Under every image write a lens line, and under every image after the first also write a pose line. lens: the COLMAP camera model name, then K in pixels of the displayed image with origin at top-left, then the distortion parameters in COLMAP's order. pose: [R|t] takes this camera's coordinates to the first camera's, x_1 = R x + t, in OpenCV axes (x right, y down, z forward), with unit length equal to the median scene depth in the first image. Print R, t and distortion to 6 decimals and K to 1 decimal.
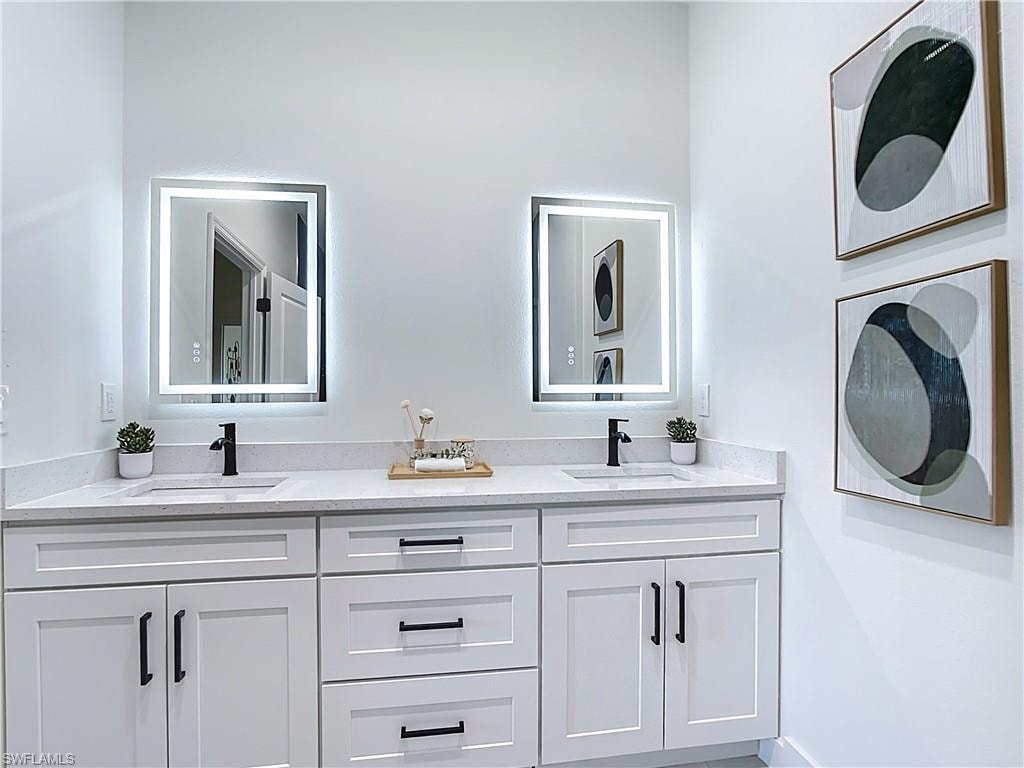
lens RADIAL K [[536.3, 0, 508.0], [0, 536.3, 389.5], [0, 0, 1]] dist [-0.024544, 0.004177]
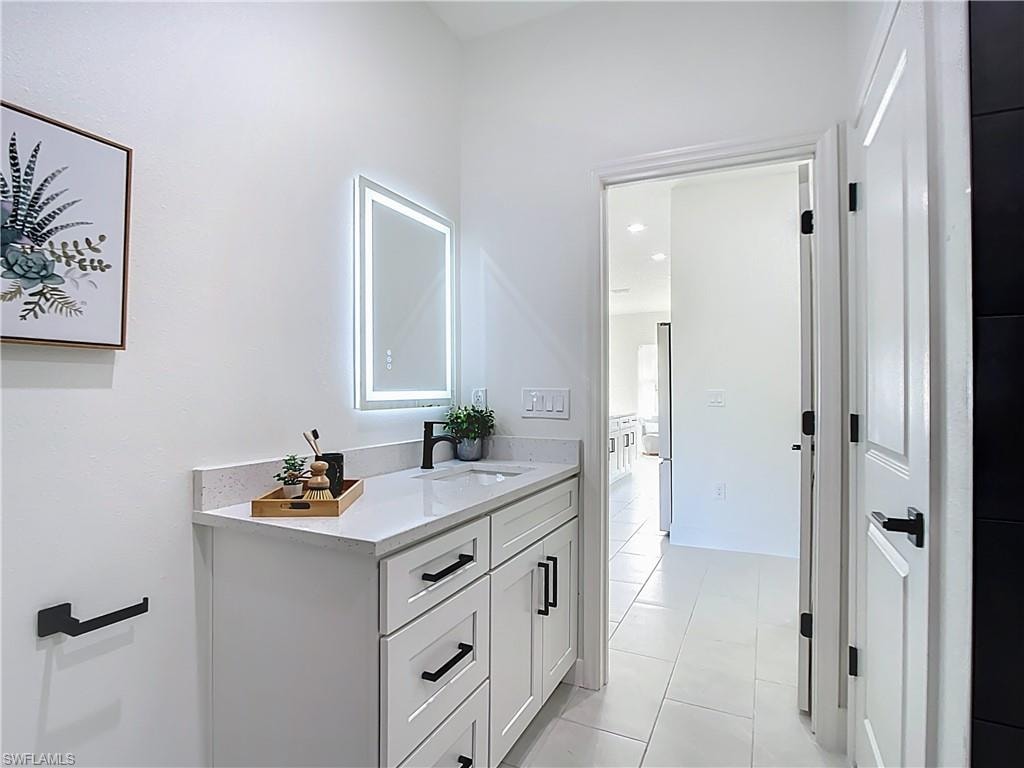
lens RADIAL K [[536.3, 0, 534.9], [0, 536.3, 395.0], [0, 0, 1]] dist [-0.024544, 0.004177]
pose [[0.544762, -0.007709, 0.838555, -0.855736], [0.009622, 0.999949, 0.002941, -0.003005], [-0.838535, 0.006466, 0.544809, 0.474498]]
